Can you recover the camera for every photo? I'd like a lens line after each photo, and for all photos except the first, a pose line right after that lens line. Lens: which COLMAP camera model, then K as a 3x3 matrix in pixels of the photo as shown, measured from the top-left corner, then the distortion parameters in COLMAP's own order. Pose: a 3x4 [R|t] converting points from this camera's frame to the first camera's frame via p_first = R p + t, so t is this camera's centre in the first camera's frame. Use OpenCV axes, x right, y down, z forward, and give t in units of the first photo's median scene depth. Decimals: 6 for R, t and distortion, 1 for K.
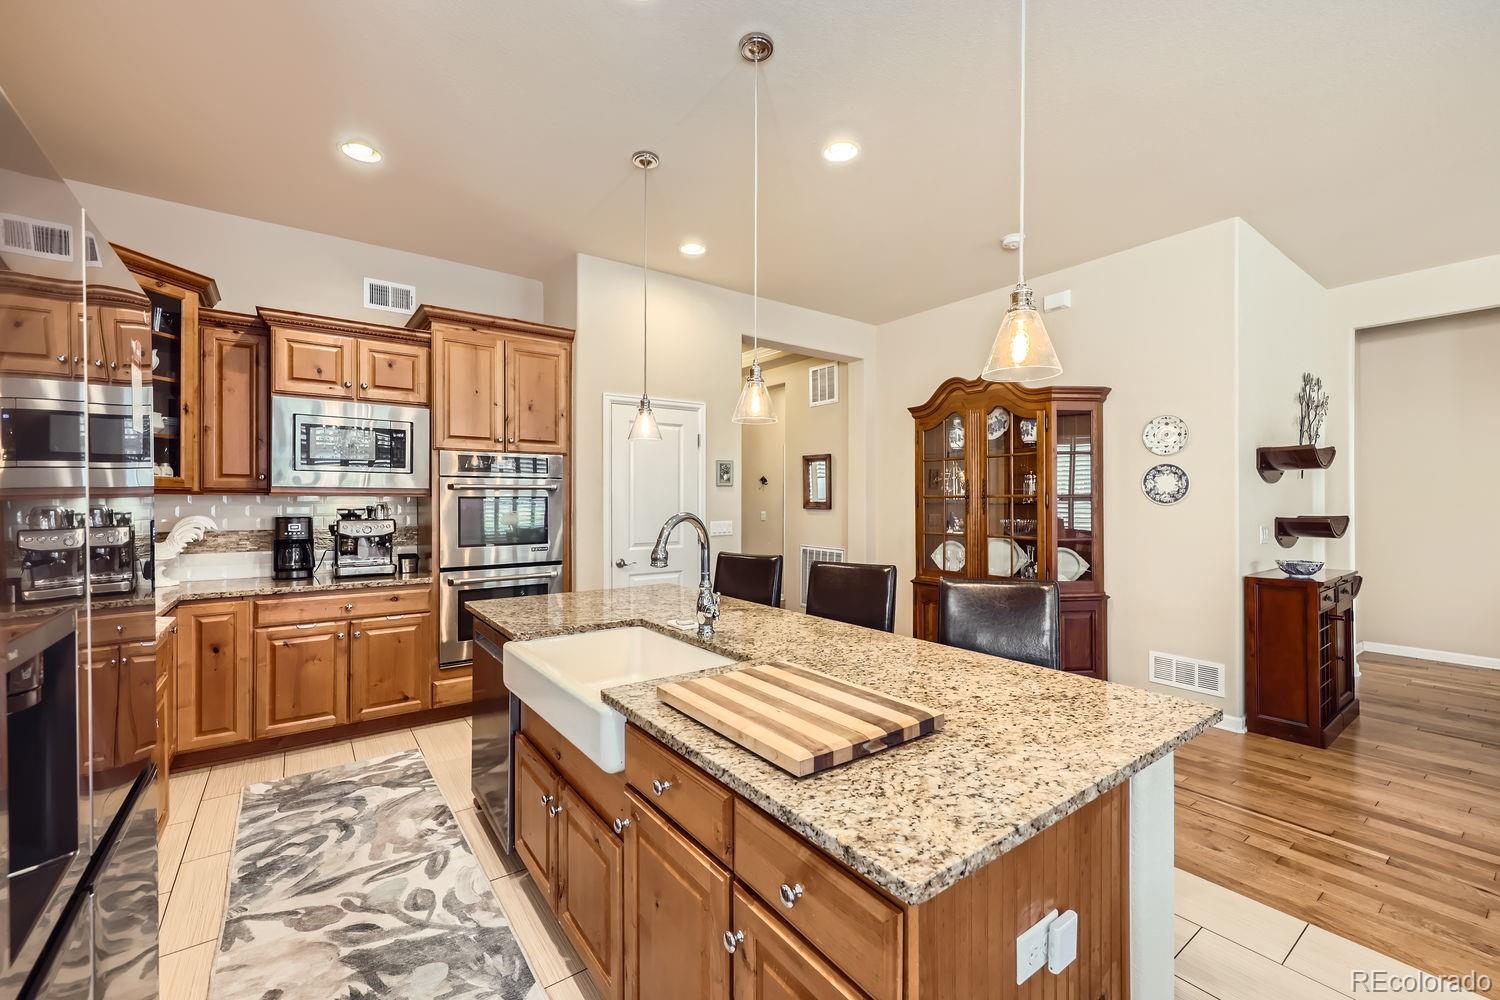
lens RADIAL K [[611.7, 0, 744.3], [0, 611.7, 497.1], [0, 0, 1]] dist [0.003619, -0.000073]
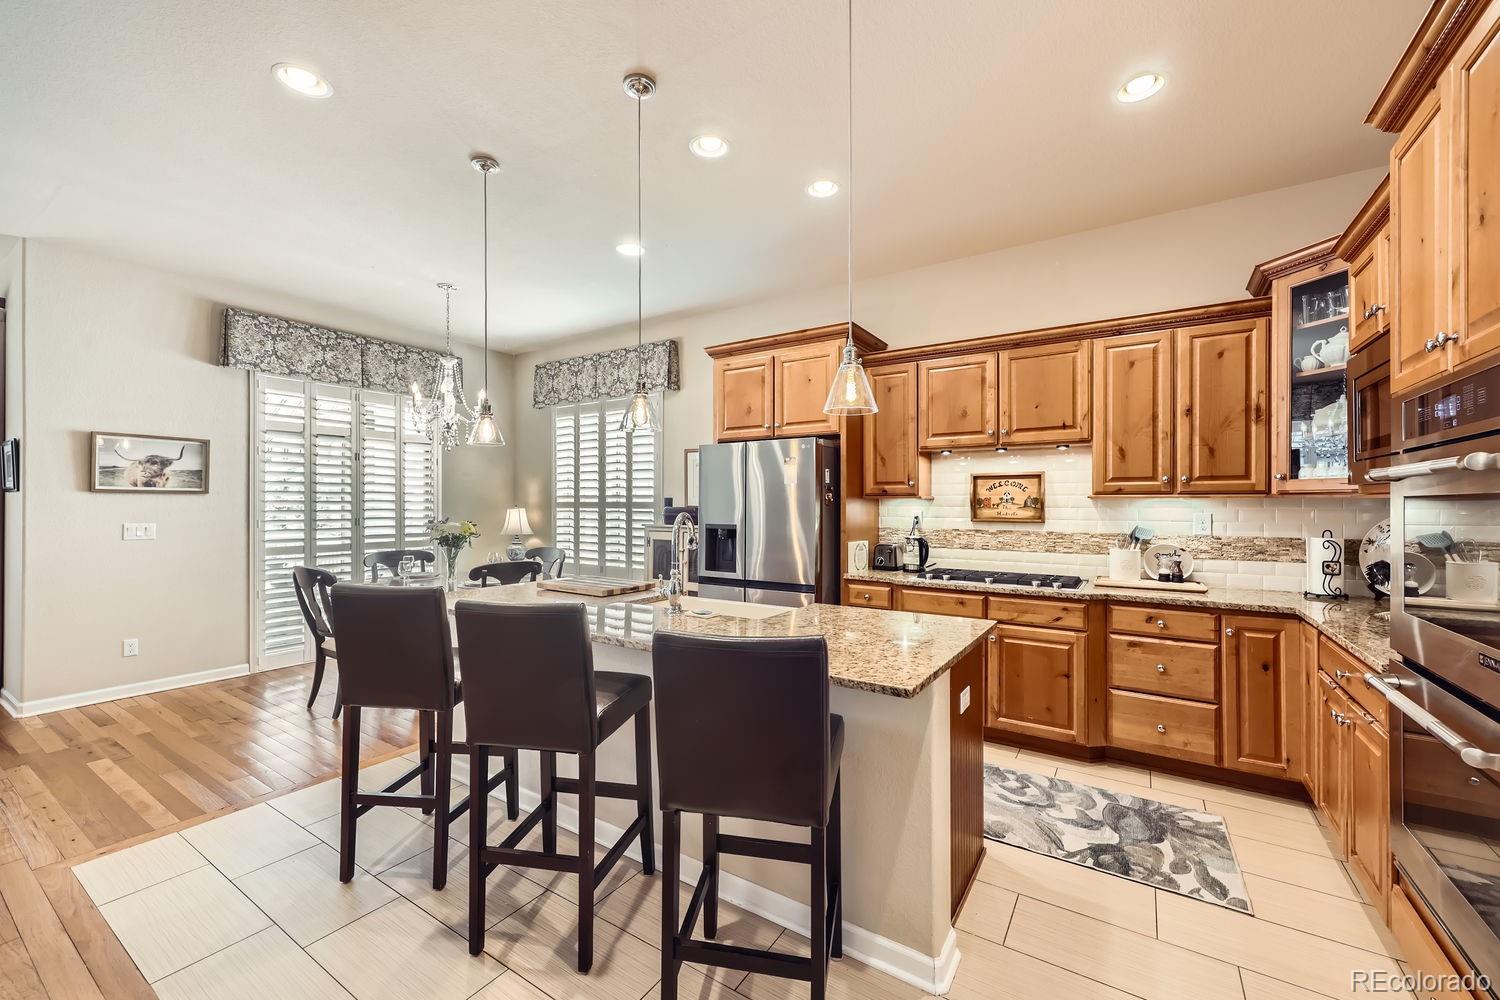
lens RADIAL K [[605.7, 0, 746.4], [0, 605.7, 503.2], [0, 0, 1]] dist [0.005580, -0.000017]
pose [[-0.935580, -0.002156, -0.353108, 0.141894], [0.000019, 0.999981, -0.006155, 0.007808], [0.353114, -0.005765, -0.935562, 1.324137]]
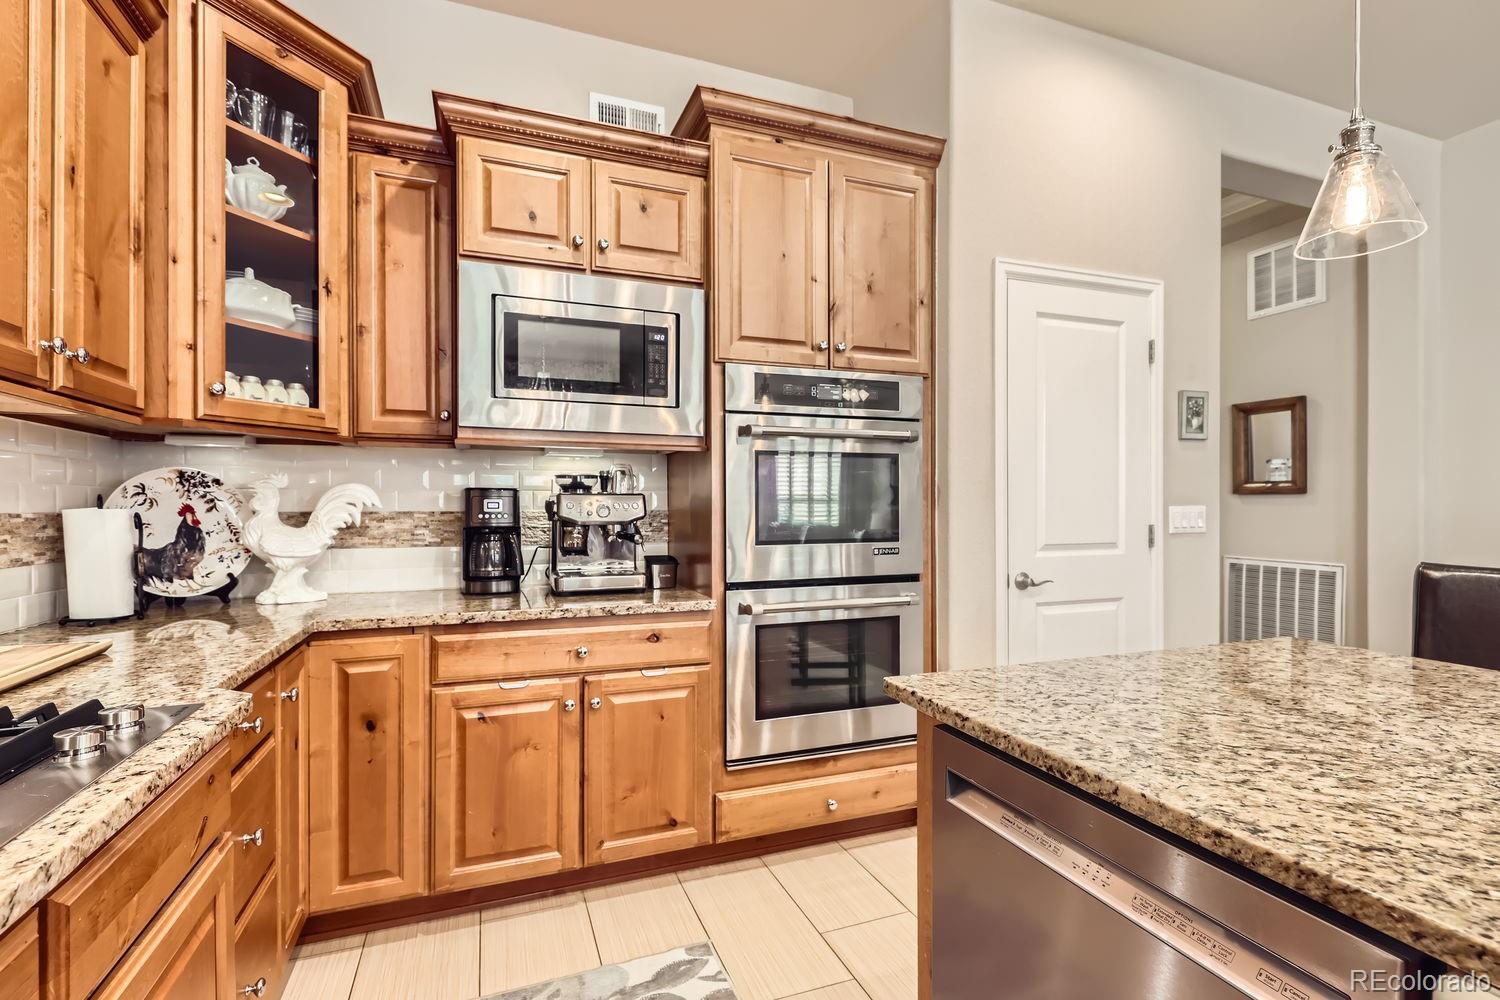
lens RADIAL K [[688.4, 0, 741.2], [0, 688.4, 504.0], [0, 0, 1]] dist [0.008969, 0.000151]
pose [[0.962226, -0.002823, -0.272236, -0.334046], [0.003009, 0.999995, 0.000265, 0.048938], [0.272234, -0.001074, 0.962231, 0.440923]]
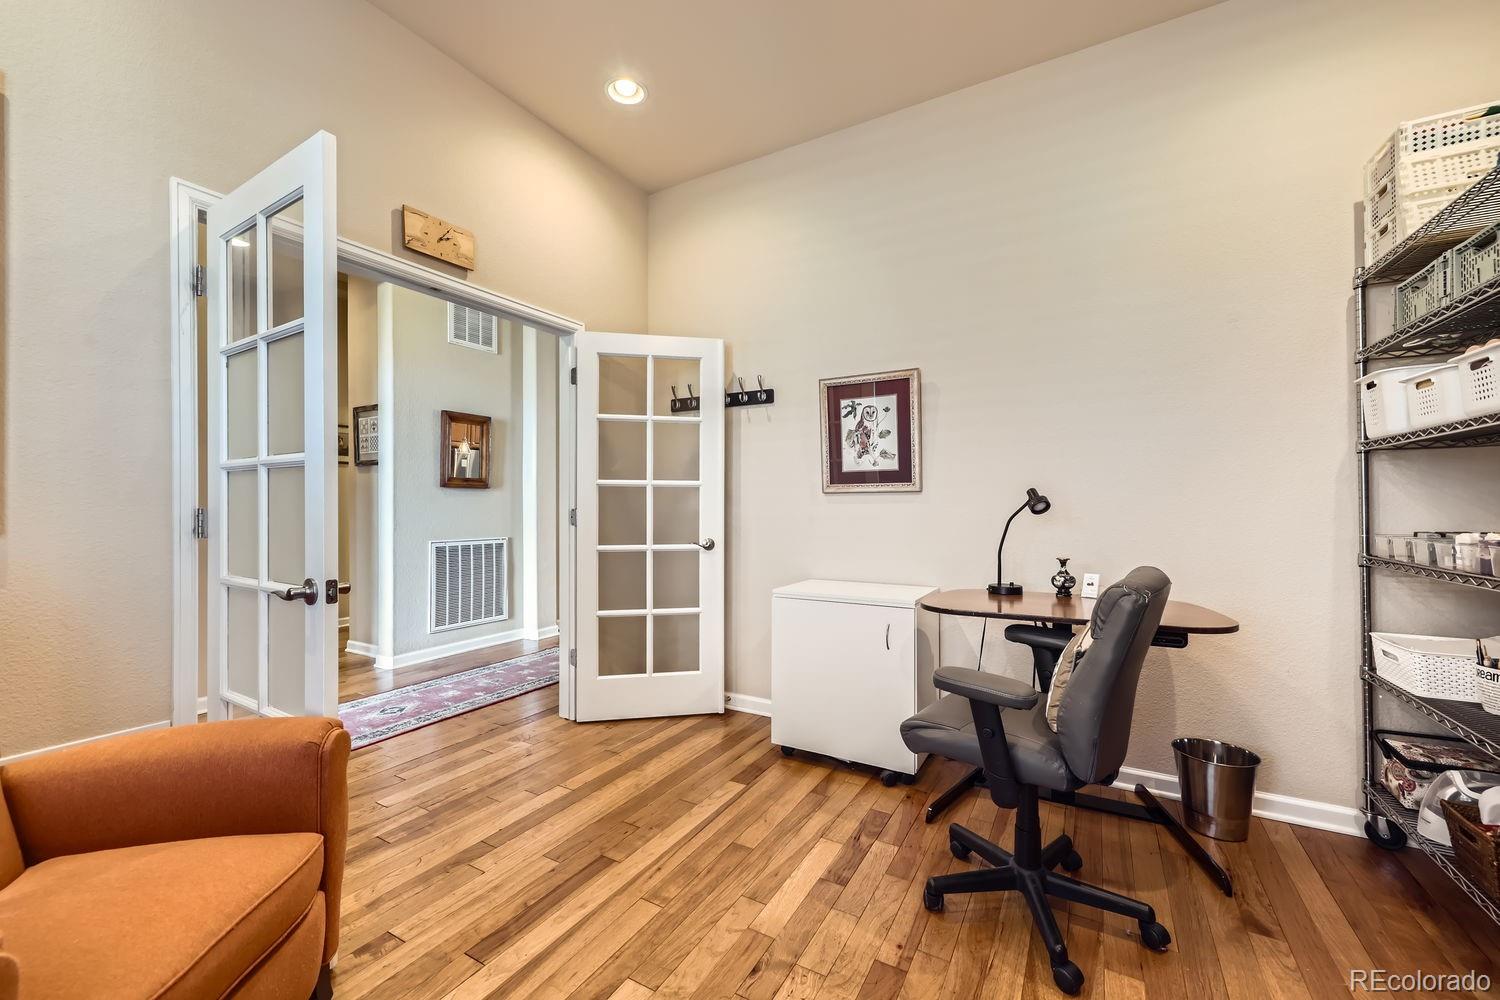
lens RADIAL K [[605.7, 0, 746.4], [0, 605.7, 503.2], [0, 0, 1]] dist [0.005580, -0.000017]
pose [[-0.402477, -0.003084, 0.915425, -1.245766], [-0.004144, 0.999990, 0.001547, 0.063496], [-0.915421, -0.003171, -0.402486, 1.815861]]
